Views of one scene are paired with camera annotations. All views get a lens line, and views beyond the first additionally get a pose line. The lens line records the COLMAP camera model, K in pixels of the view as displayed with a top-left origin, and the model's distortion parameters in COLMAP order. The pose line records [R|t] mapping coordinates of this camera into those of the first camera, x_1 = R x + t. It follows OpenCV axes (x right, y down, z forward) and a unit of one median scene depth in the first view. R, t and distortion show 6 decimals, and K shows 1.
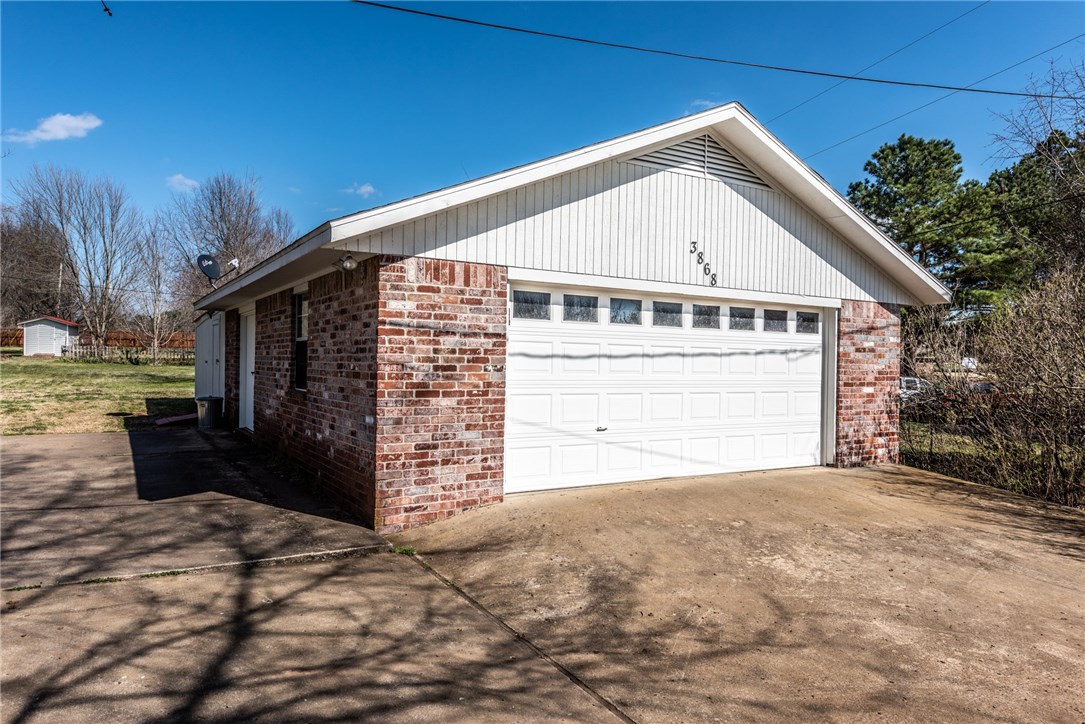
lens RADIAL K [[719.0, 0, 553.6], [0, 719.0, 367.4], [0, 0, 1]] dist [0.033075, 0.003658]
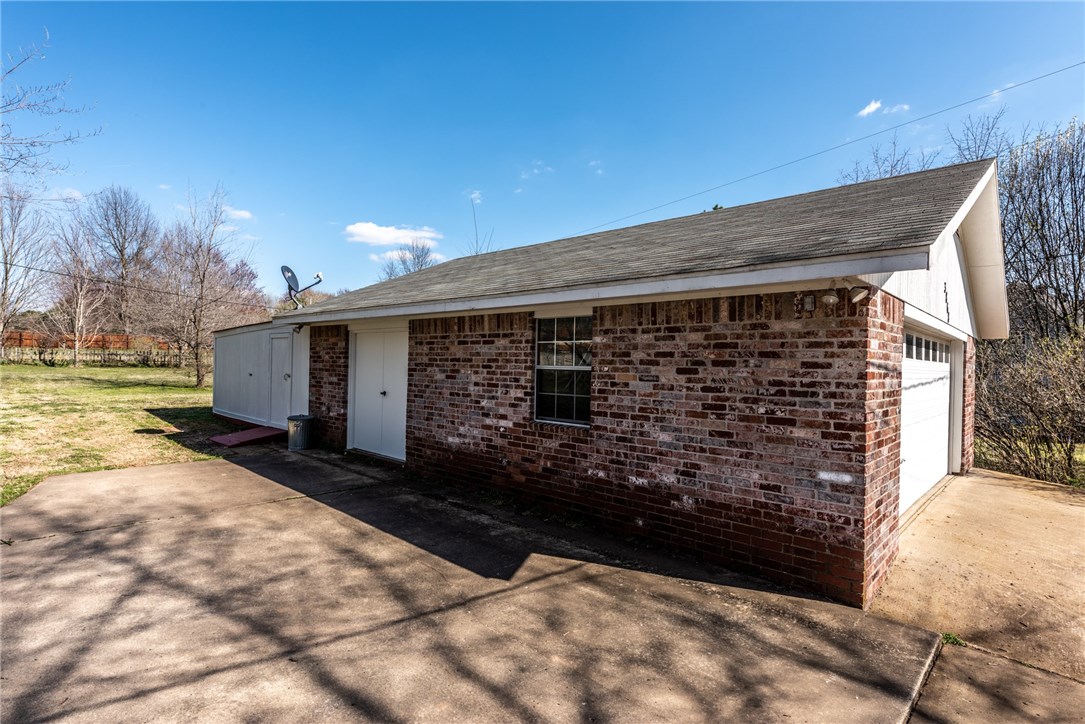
lens RADIAL K [[548.0, 0, 543.4], [0, 548.0, 363.5], [0, 0, 1]] dist [0.005328, -0.000006]
pose [[0.965242, 0.006195, 0.261284, -0.672877], [-0.005352, 0.999978, -0.003938, -0.051177], [-0.261302, 0.002403, 0.965254, 0.401781]]
